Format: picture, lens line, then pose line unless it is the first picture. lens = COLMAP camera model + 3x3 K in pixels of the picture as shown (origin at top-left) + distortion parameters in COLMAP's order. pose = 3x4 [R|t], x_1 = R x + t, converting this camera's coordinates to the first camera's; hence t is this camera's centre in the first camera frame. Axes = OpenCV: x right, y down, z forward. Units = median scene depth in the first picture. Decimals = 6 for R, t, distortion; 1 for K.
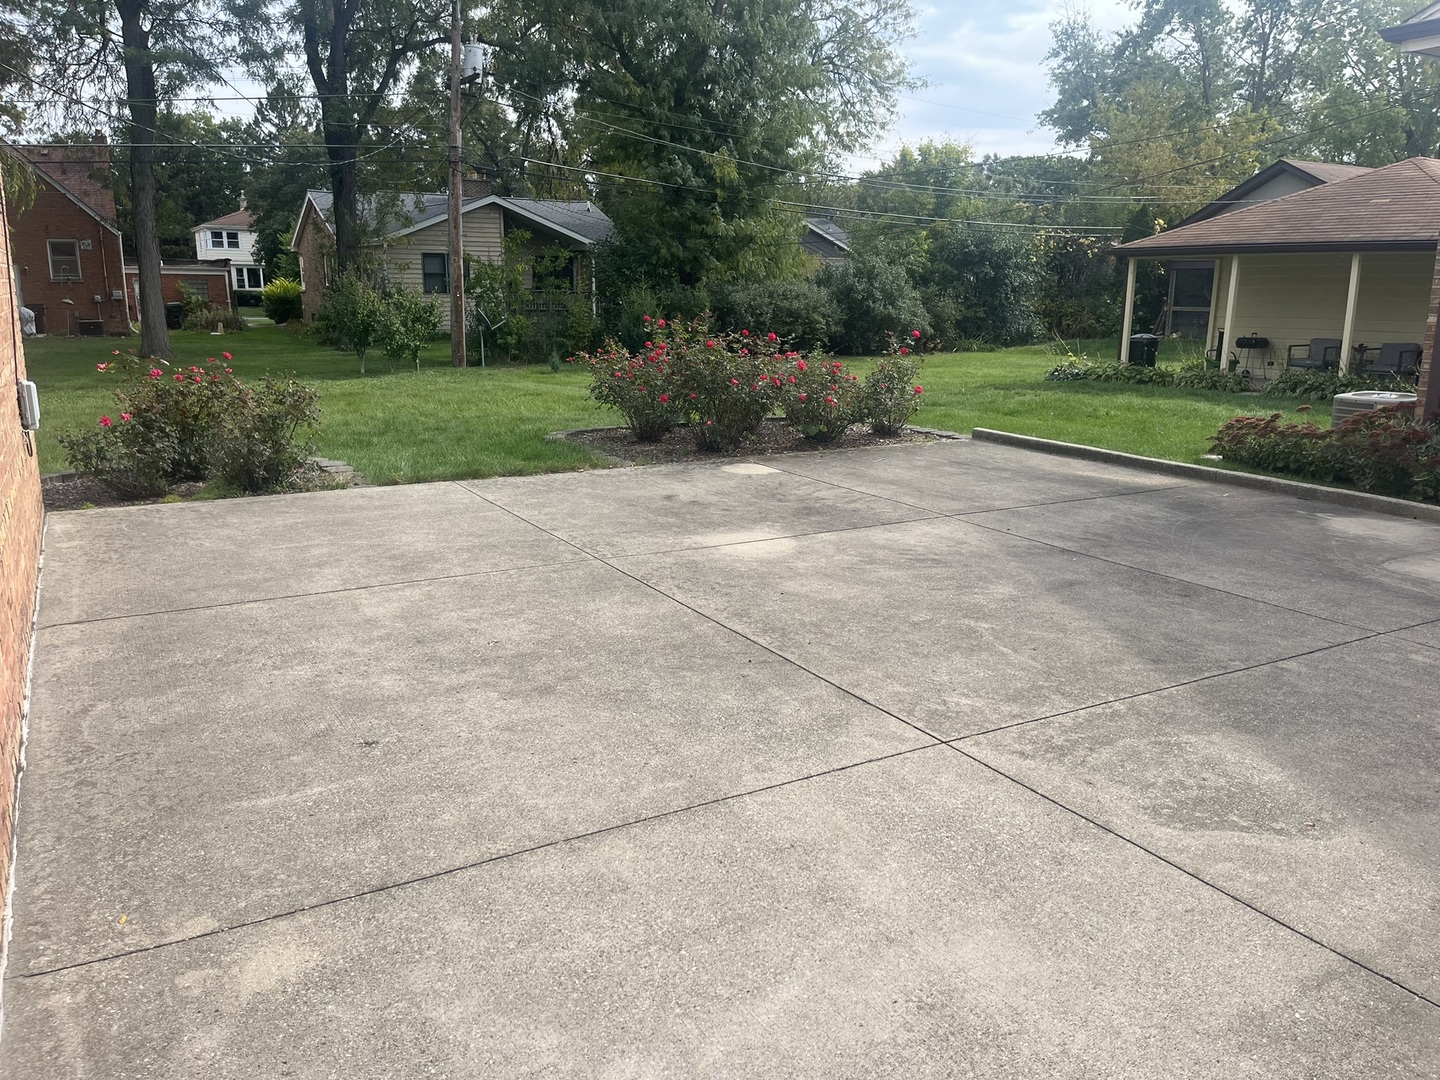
lens RADIAL K [[1080.7, 0, 722.8], [0, 1080.7, 540.3], [0, 0, 1]] dist [0.046231, -0.057234]
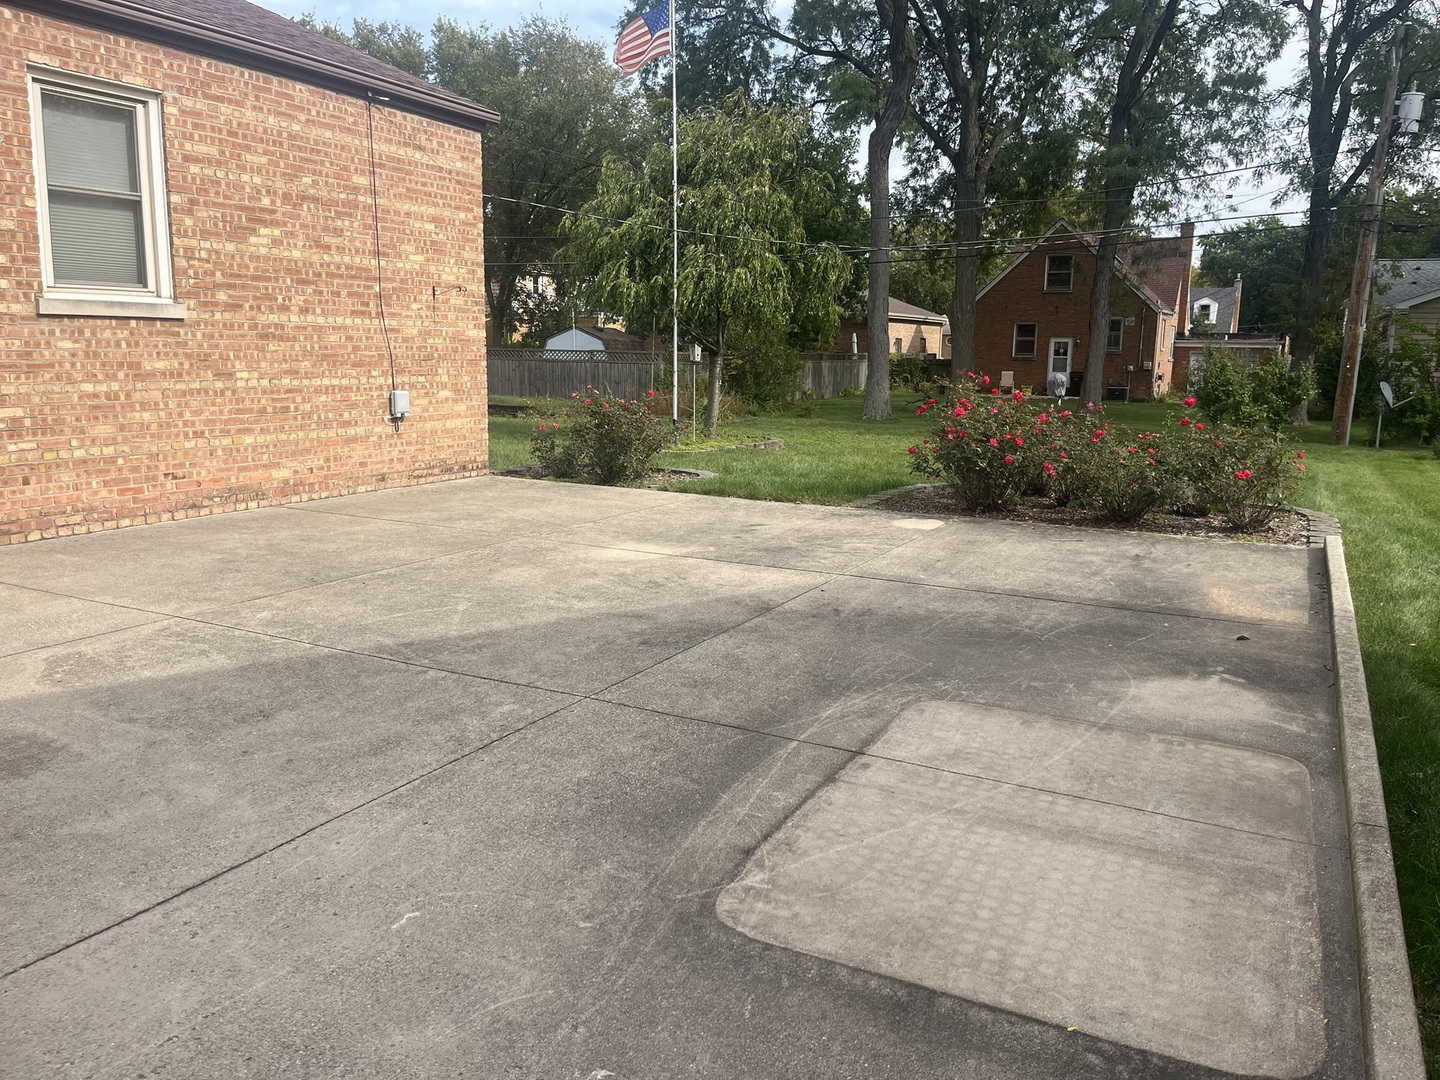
lens RADIAL K [[1080.7, 0, 725.9], [0, 1080.7, 538.3], [0, 0, 1]] dist [0.046231, -0.057234]
pose [[0.531732, 0.144495, -0.834495, 1.567846], [-0.203635, 0.978244, 0.039632, -0.117197], [0.822067, 0.148858, 0.549588, 0.643811]]
